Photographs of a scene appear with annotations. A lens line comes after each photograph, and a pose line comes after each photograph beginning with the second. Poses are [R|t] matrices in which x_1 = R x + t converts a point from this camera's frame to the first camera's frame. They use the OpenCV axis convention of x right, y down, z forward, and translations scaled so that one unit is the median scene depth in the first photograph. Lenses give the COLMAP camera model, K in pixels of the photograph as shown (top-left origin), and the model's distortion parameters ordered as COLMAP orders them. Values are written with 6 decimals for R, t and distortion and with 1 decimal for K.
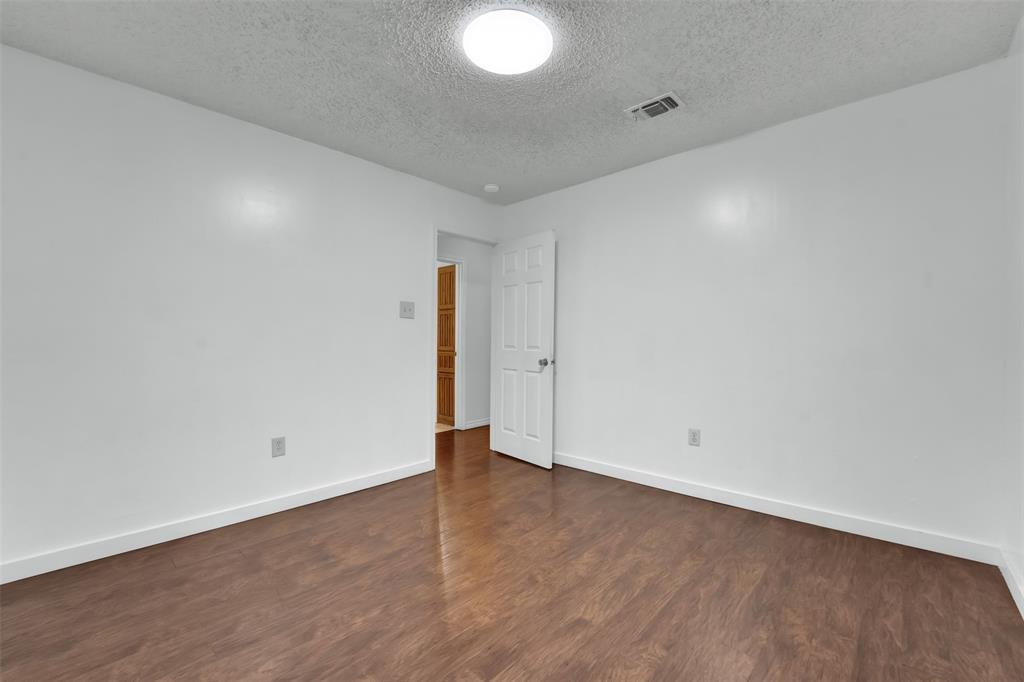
lens RADIAL K [[429.8, 0, 512.8], [0, 429.8, 341.4], [0, 0, 1]] dist [-0.014902, 0.000593]
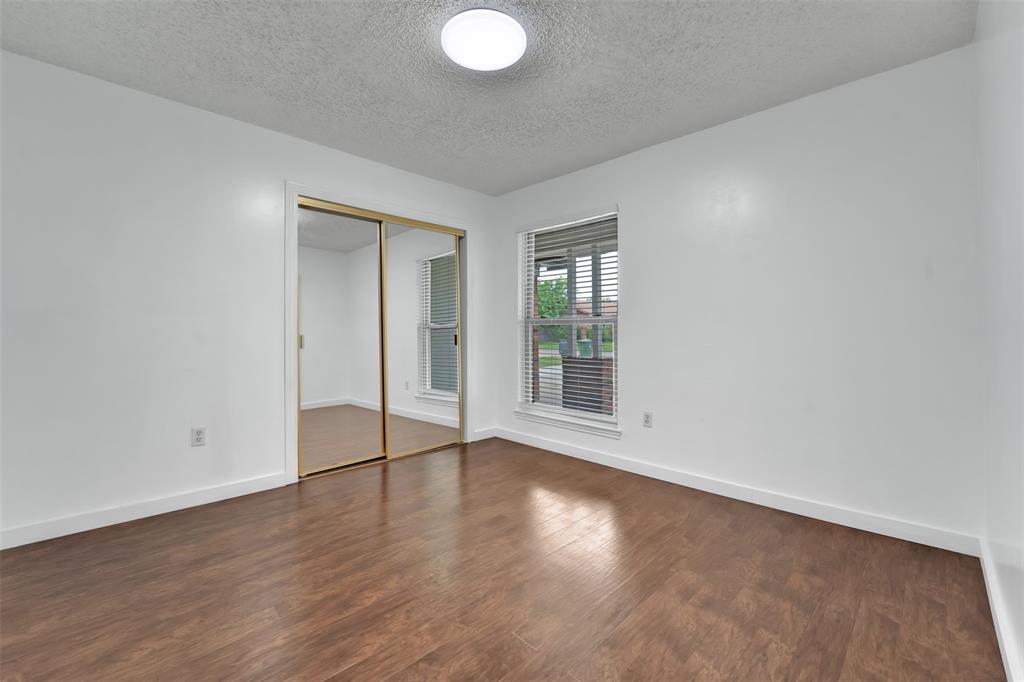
lens RADIAL K [[429.8, 0, 511.1], [0, 429.8, 336.0], [0, 0, 1]] dist [-0.014902, 0.000593]
pose [[-0.999051, 0.002847, 0.043453, -0.124483], [0.003269, 0.999948, 0.009664, 0.016131], [-0.043424, 0.009797, -0.999009, 1.871606]]
